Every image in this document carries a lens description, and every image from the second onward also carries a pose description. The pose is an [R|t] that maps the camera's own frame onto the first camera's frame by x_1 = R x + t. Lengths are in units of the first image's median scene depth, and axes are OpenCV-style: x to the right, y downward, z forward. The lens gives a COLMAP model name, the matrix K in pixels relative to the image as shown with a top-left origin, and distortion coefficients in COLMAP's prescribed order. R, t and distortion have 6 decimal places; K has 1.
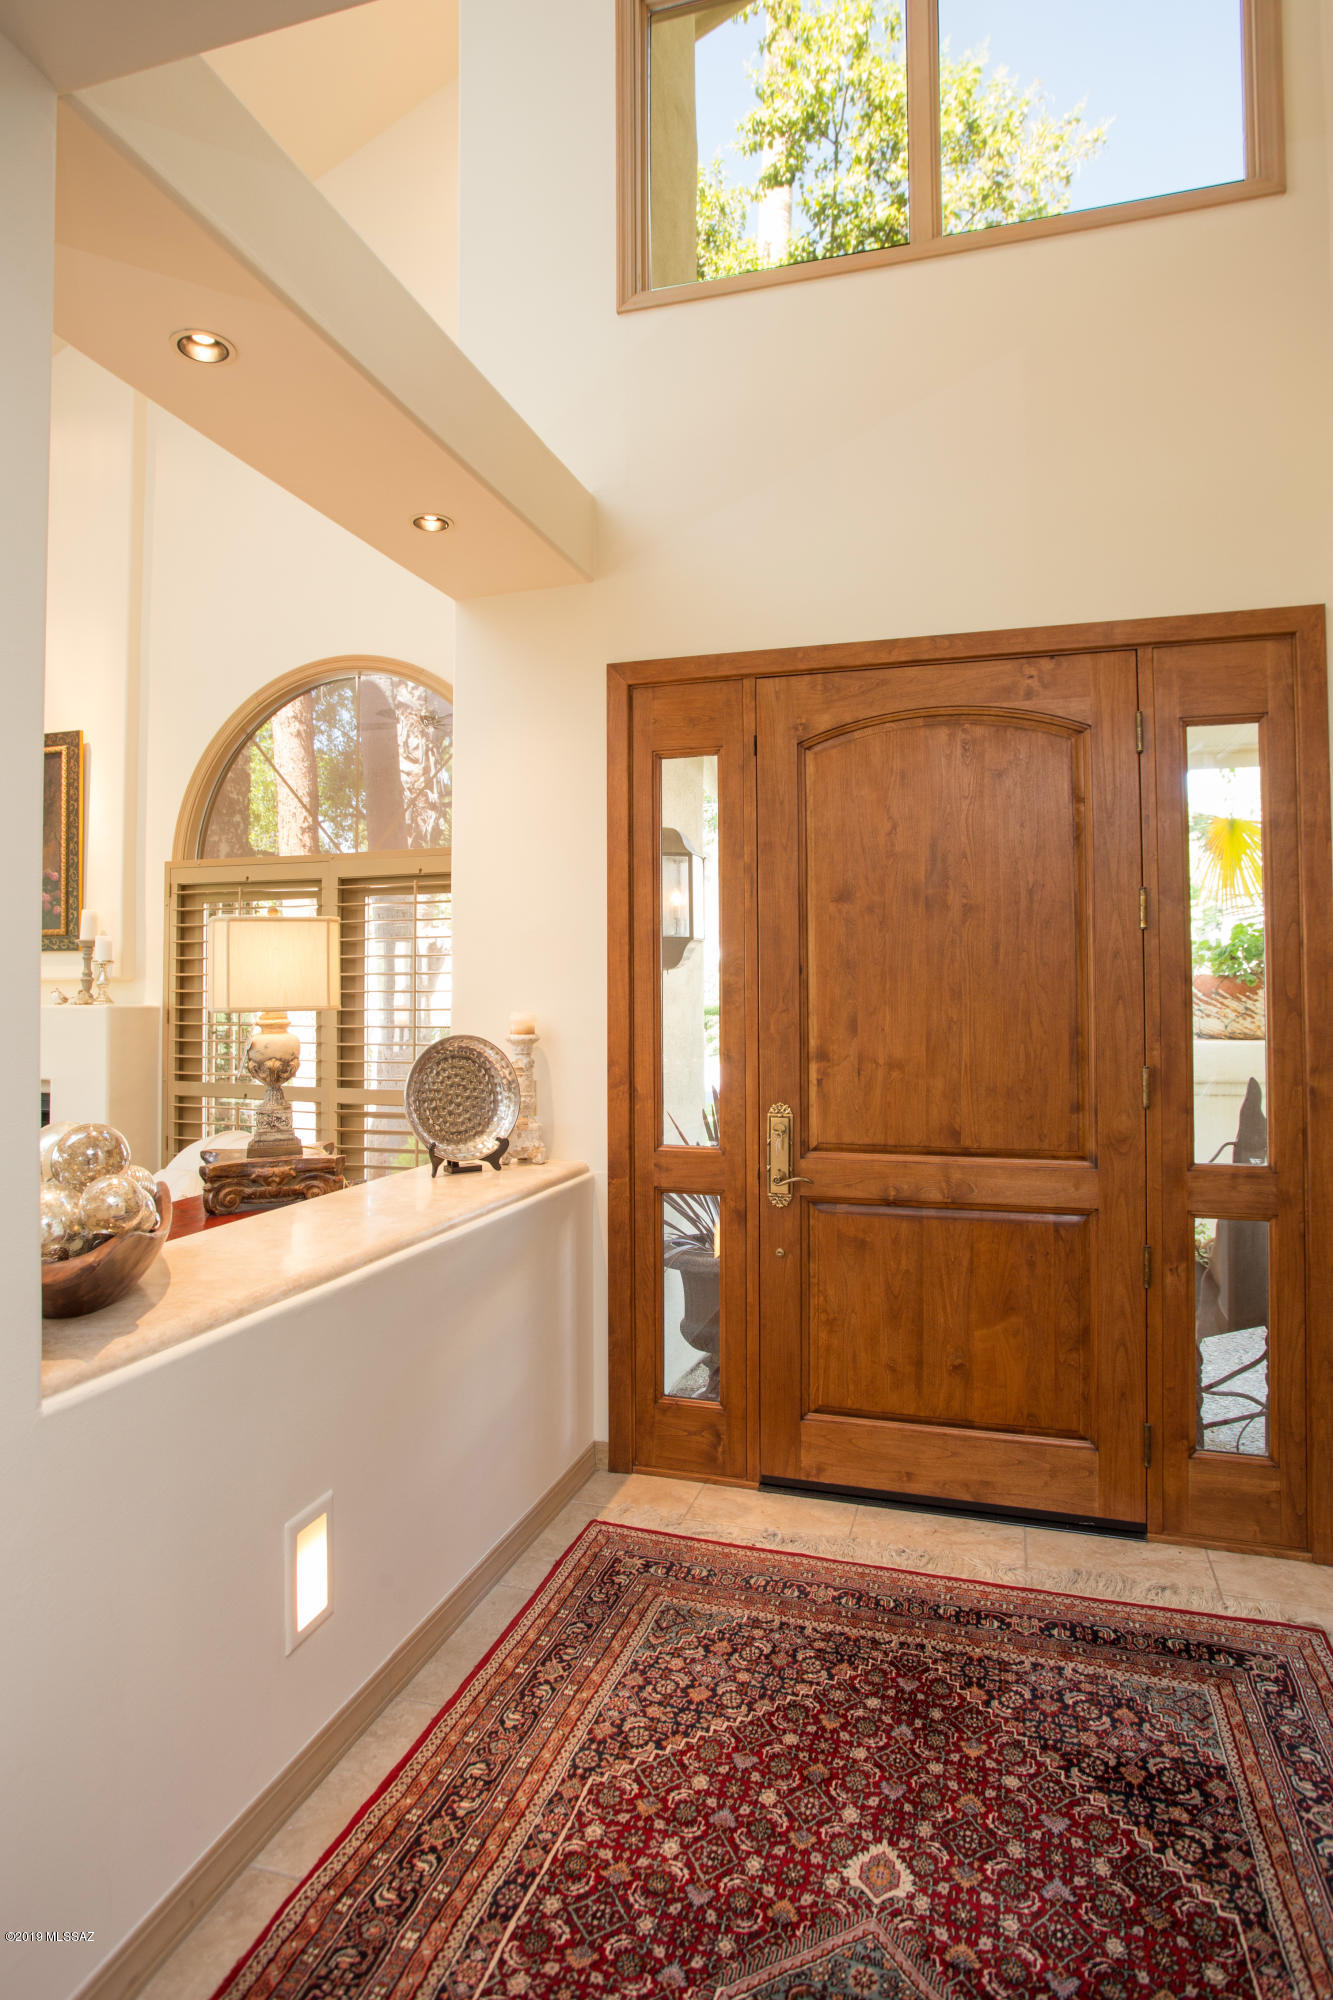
lens RADIAL K [[1097.0, 0, 700.8], [0, 1097.0, 942.7], [0, 0, 1]] dist [-0.058535, 0.021673]
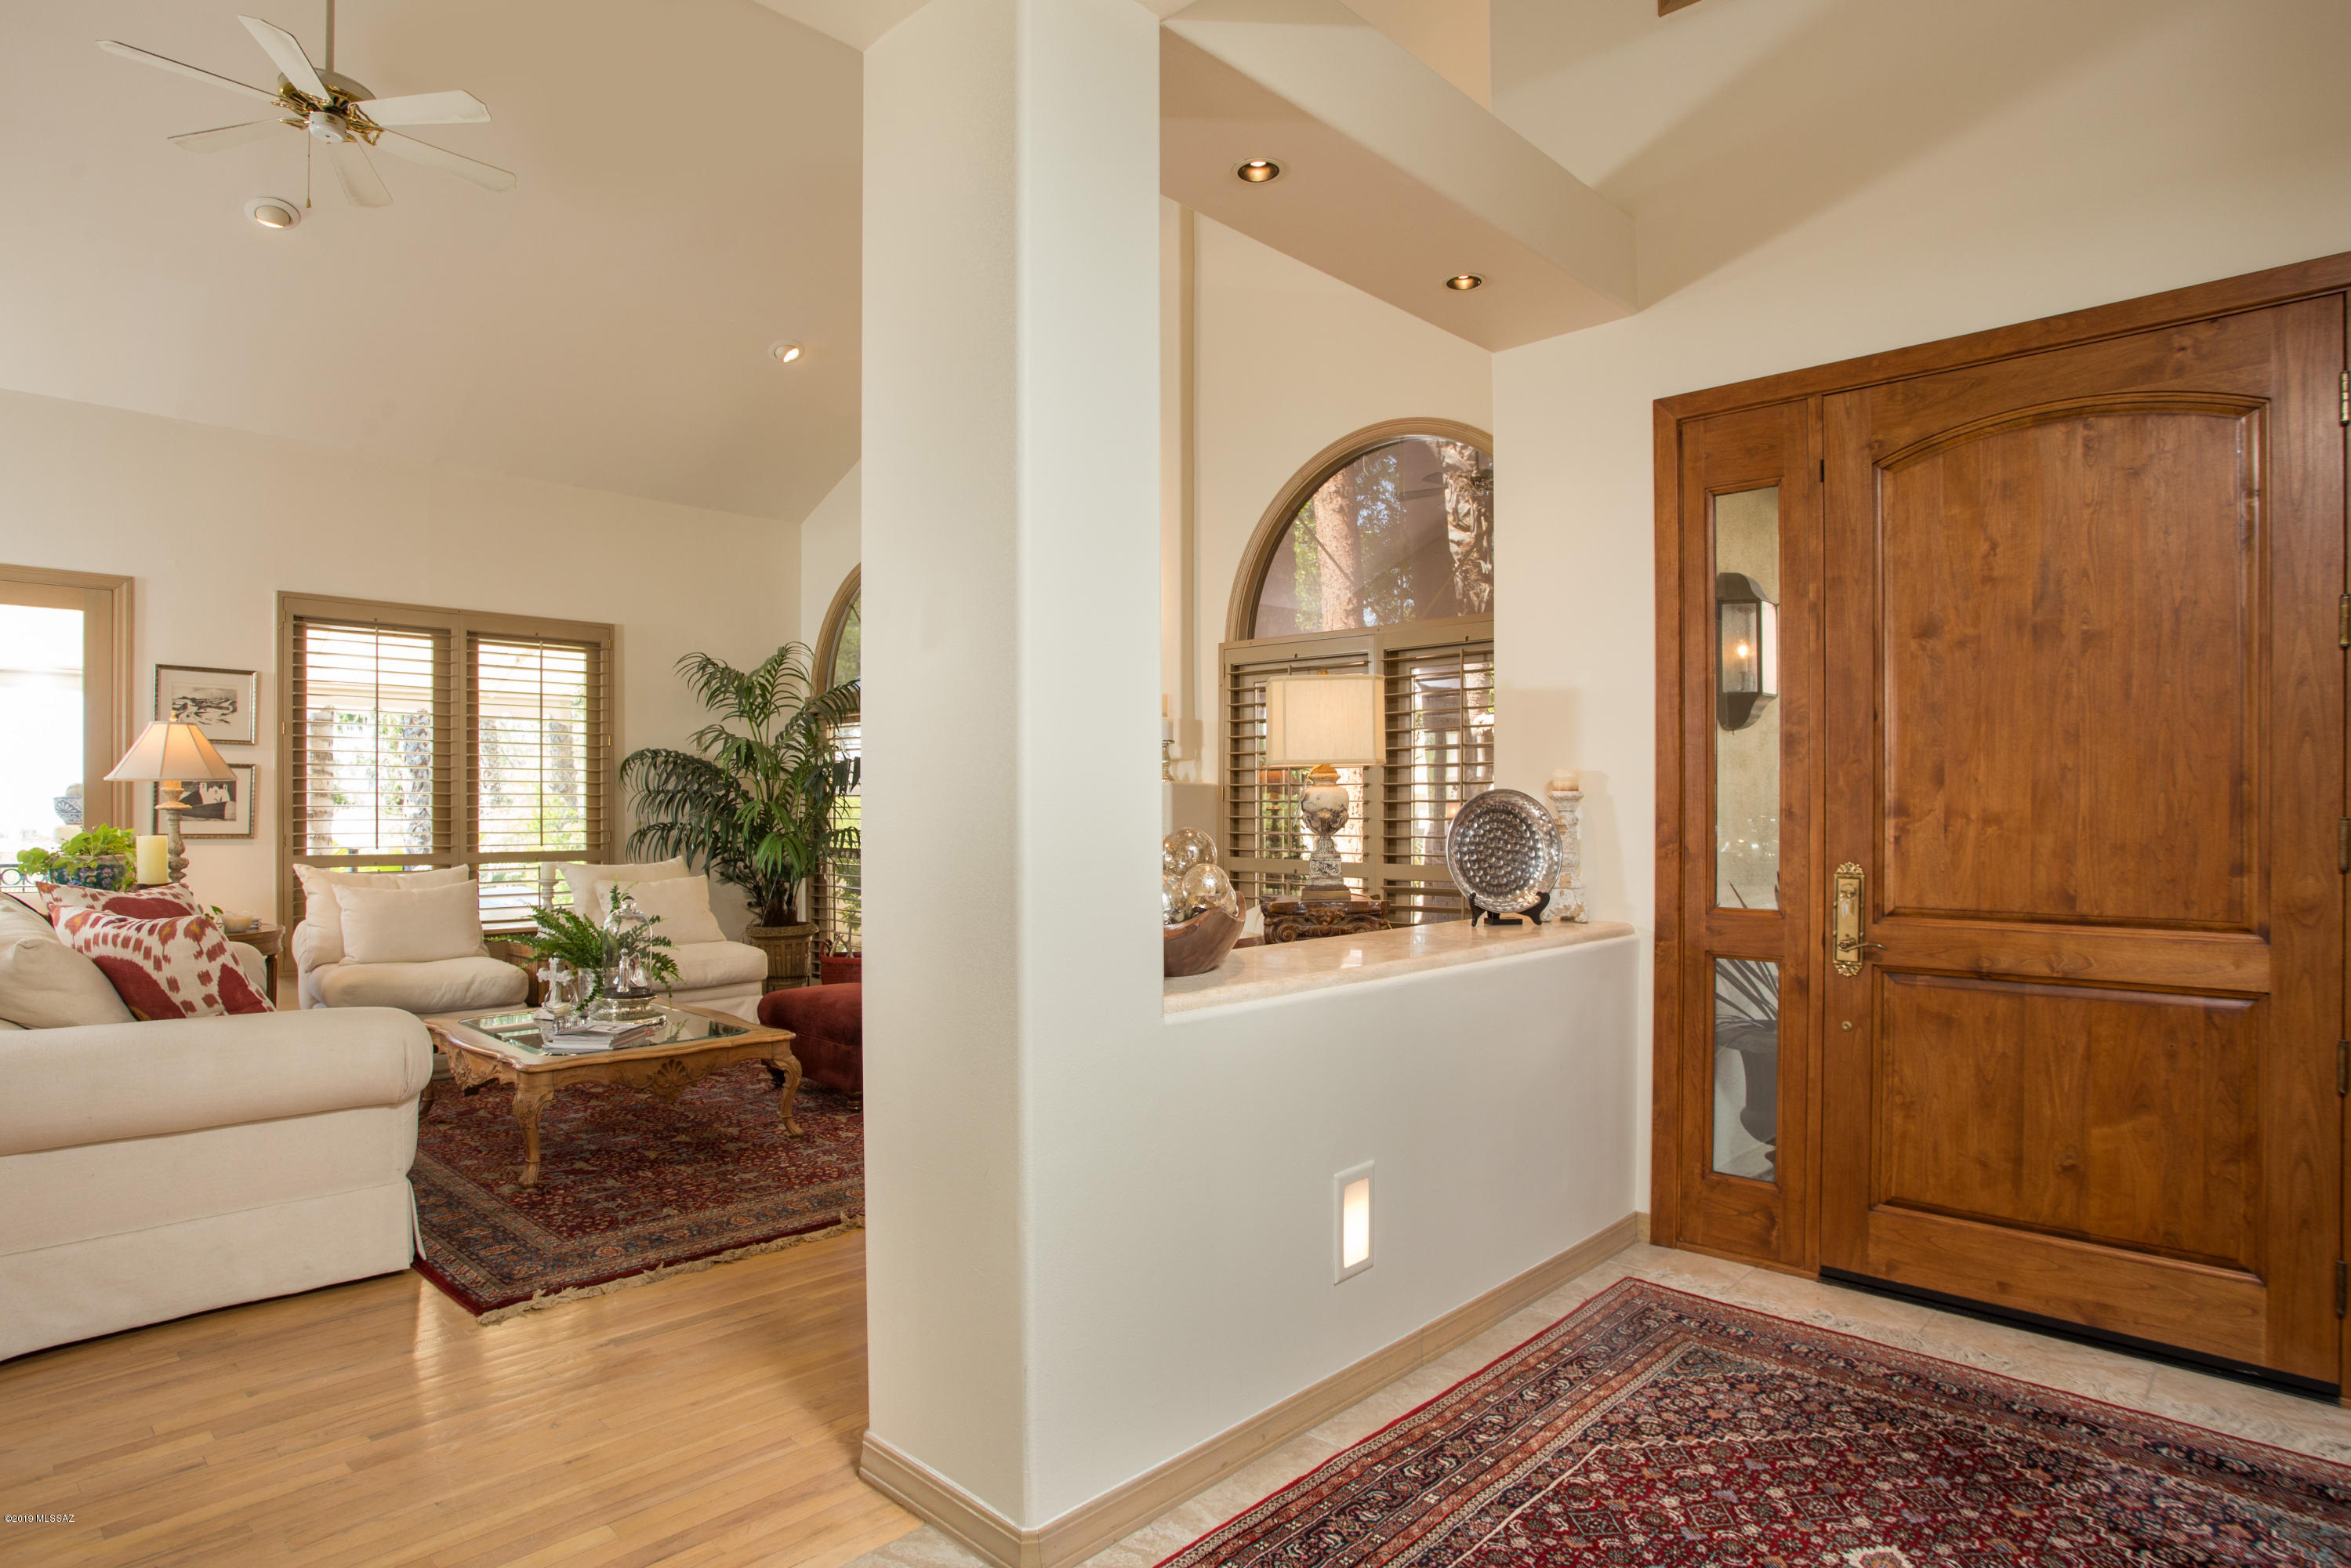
lens RADIAL K [[1331.2, 0, 1167.4], [0, 1331.2, 802.3], [0, 0, 1]] dist [-0.041345, 0.029960]
pose [[0.885127, 0.006396, -0.465306, 0.083363], [0.009779, 0.999429, 0.032340, 0.057164], [0.465247, -0.033175, 0.884559, -0.241163]]
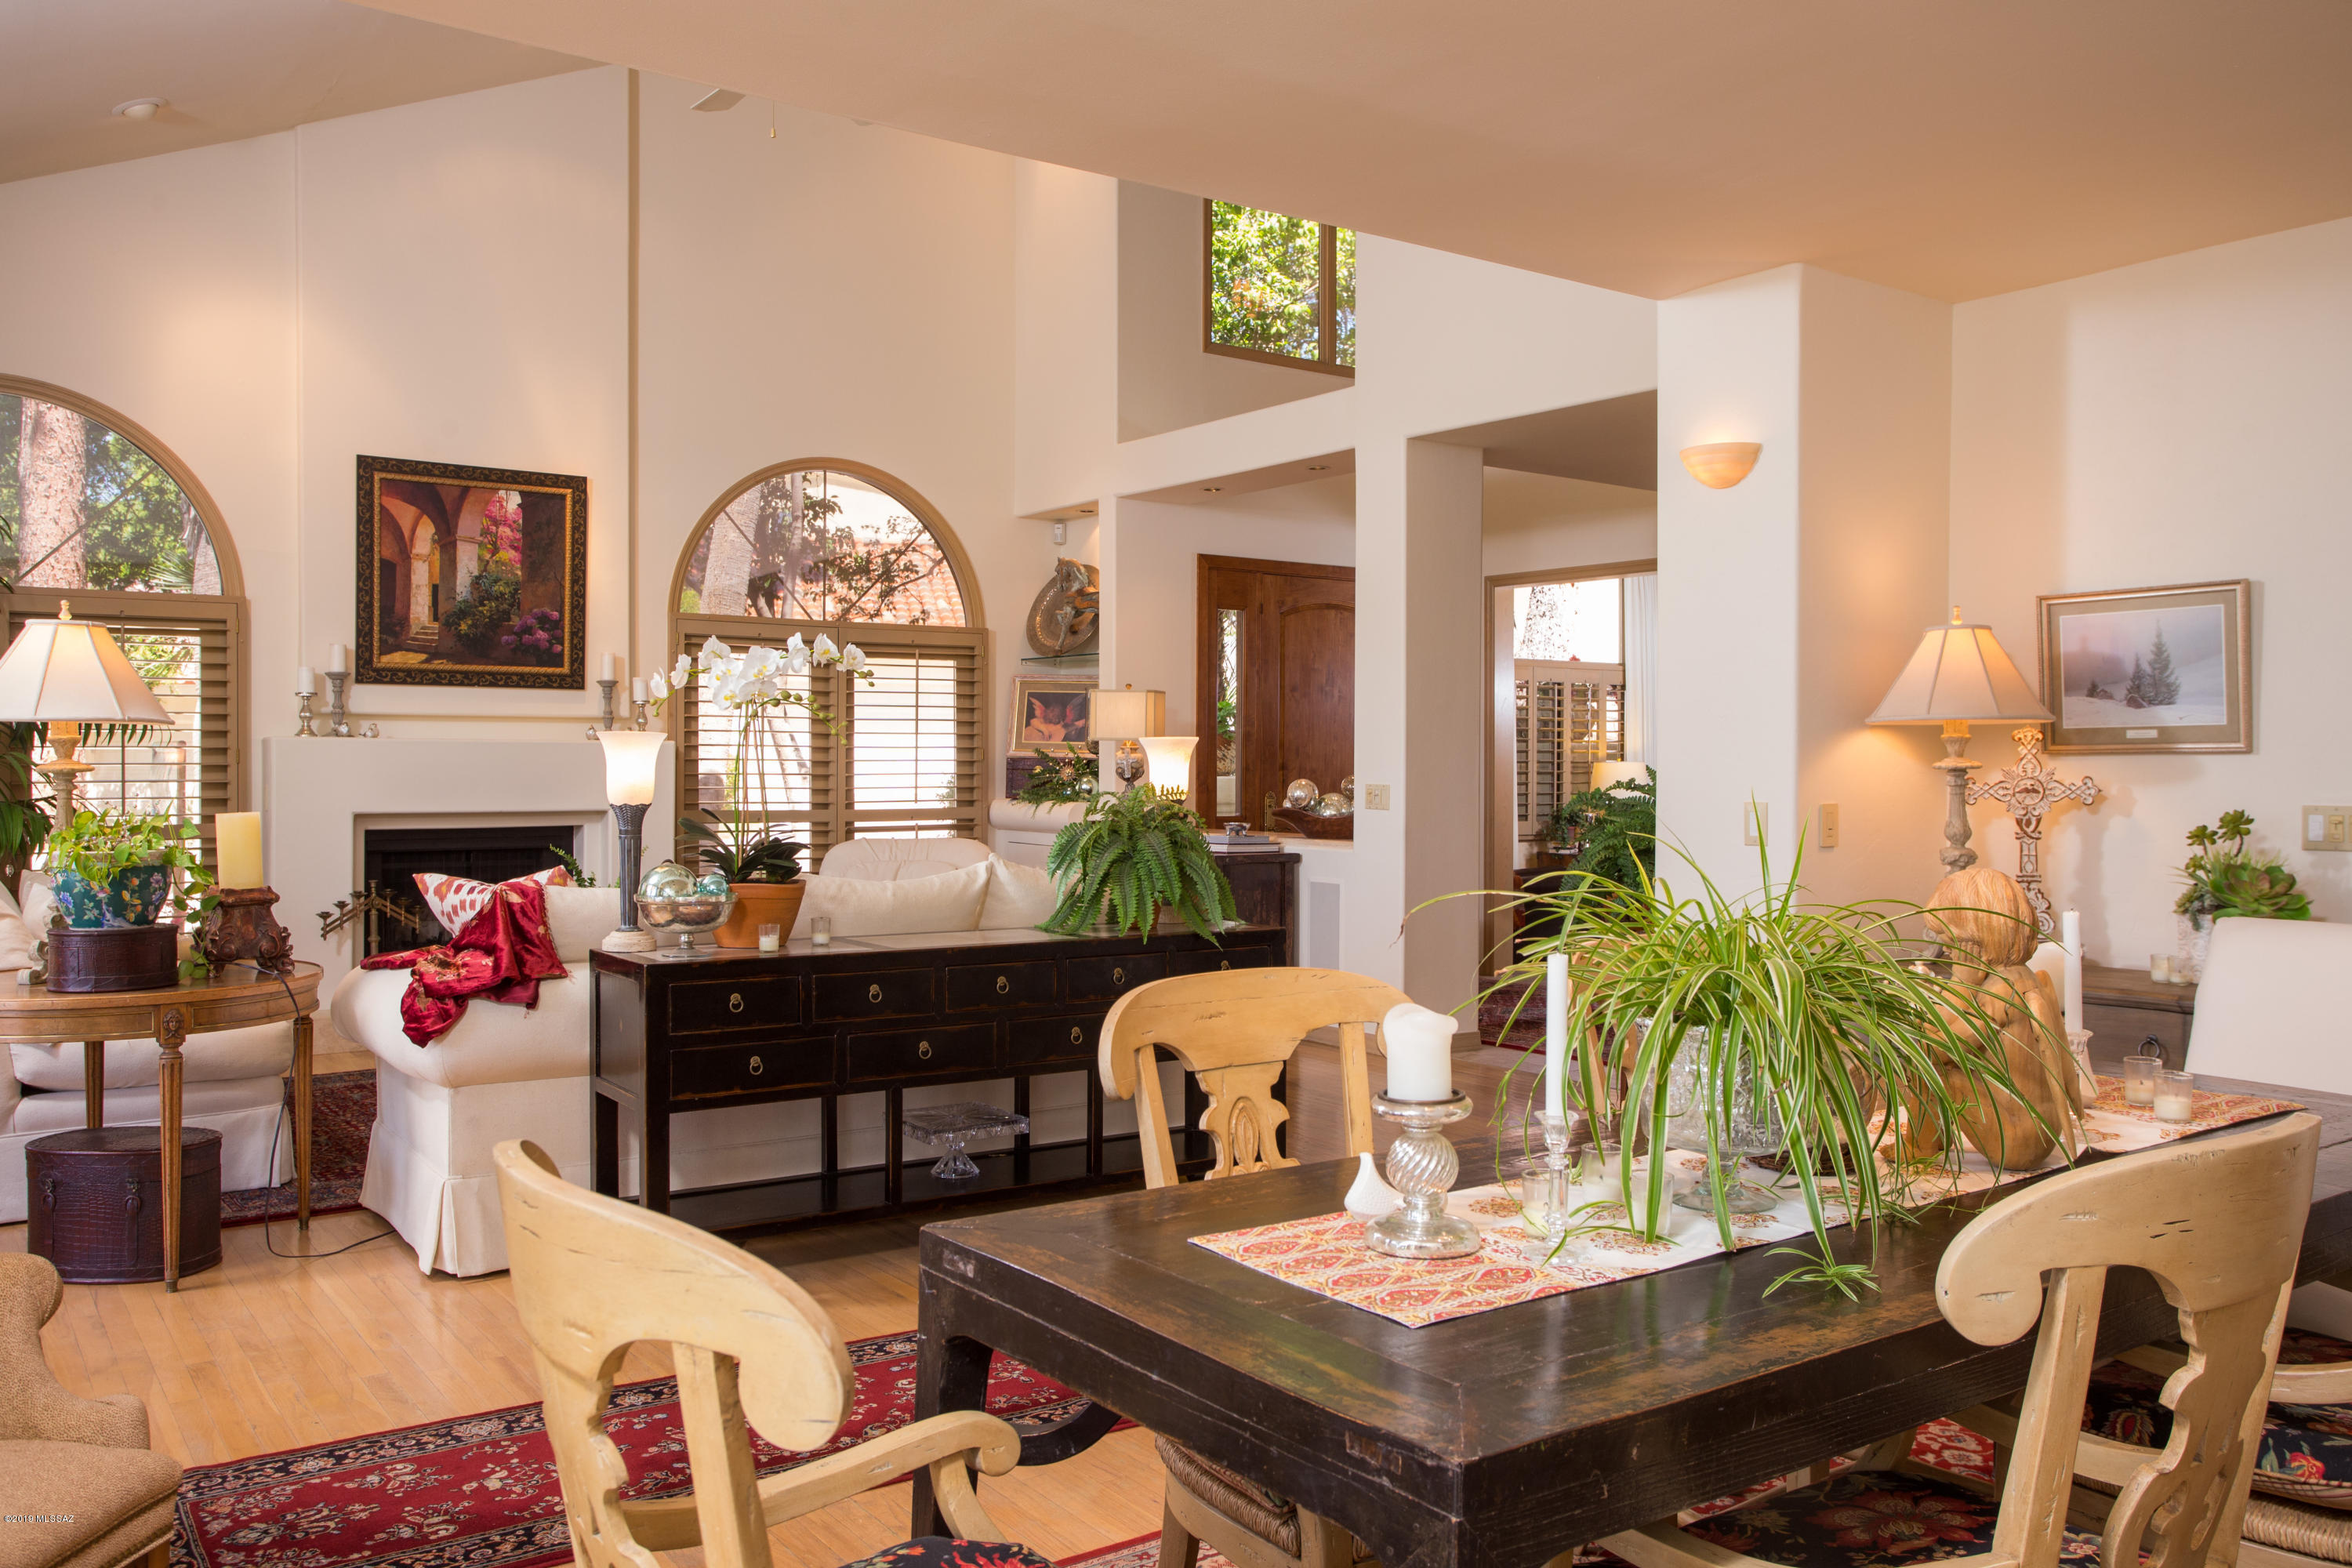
lens RADIAL K [[1831.8, 0, 1222.1], [0, 1831.8, 781.9], [0, 0, 1]] dist [-0.000552, -0.009340]
pose [[0.593640, 0.000912, 0.804730, -2.728769], [-0.034854, 0.999090, 0.024579, 0.053249], [-0.803976, -0.042639, 0.593131, -0.925802]]
